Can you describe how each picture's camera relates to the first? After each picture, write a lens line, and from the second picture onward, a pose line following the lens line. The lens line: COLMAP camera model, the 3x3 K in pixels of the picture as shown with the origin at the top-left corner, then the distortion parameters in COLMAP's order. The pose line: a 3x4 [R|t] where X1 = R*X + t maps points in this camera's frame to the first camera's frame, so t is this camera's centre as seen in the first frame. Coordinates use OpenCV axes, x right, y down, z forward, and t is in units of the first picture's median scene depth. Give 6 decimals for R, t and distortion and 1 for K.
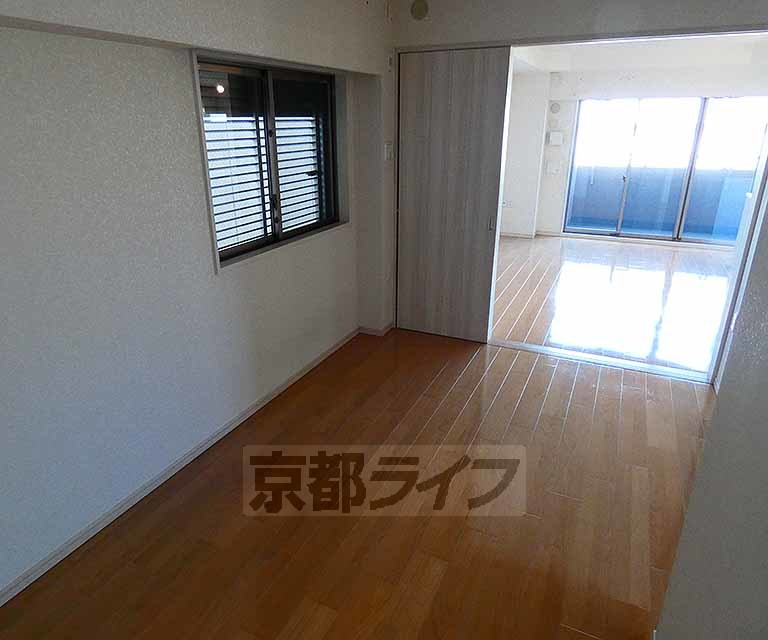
lens RADIAL K [[515.9, 0, 385.1], [0, 515.9, 316.5], [0, 0, 1]] dist [-0.001936, 0.004429]
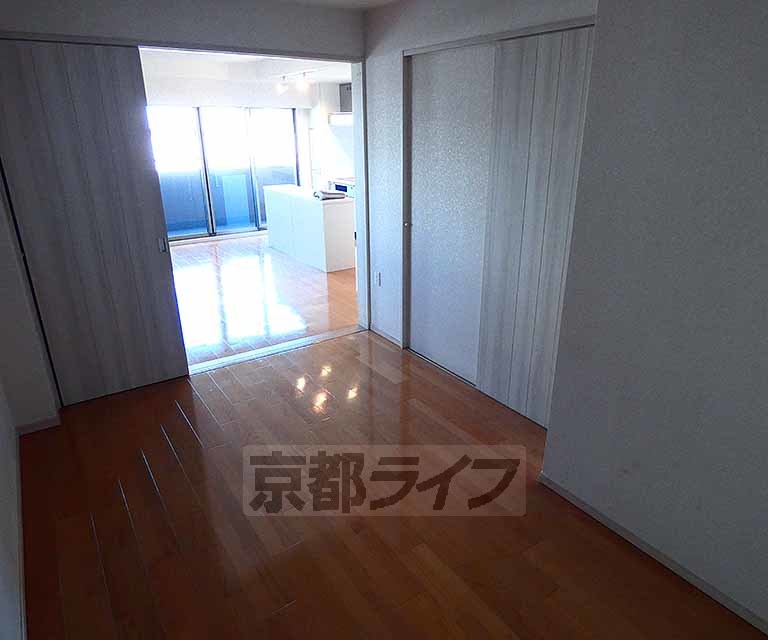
lens RADIAL K [[515.9, 0, 384.4], [0, 515.9, 316.4], [0, 0, 1]] dist [-0.001936, 0.004429]
pose [[0.510003, -0.304521, 0.804465, -0.396913], [0.310381, 0.937379, 0.158063, -0.098460], [-0.802223, 0.169078, 0.572583, 0.230239]]
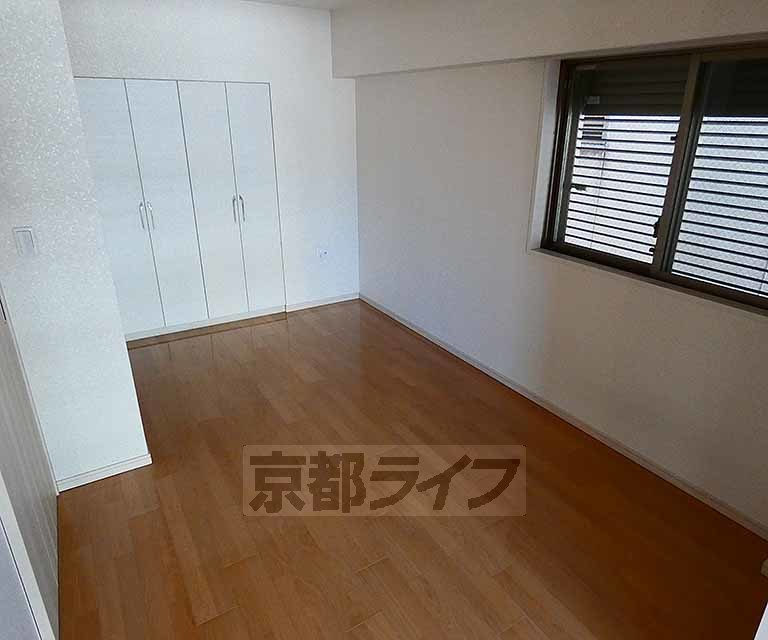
lens RADIAL K [[515.9, 0, 386.4], [0, 515.9, 322.5], [0, 0, 1]] dist [-0.001936, 0.004429]
pose [[-0.546622, 0.311918, -0.777117, 0.628233], [-0.301732, 0.792327, 0.530260, -0.377330], [0.781128, 0.524333, -0.338988, 0.971334]]
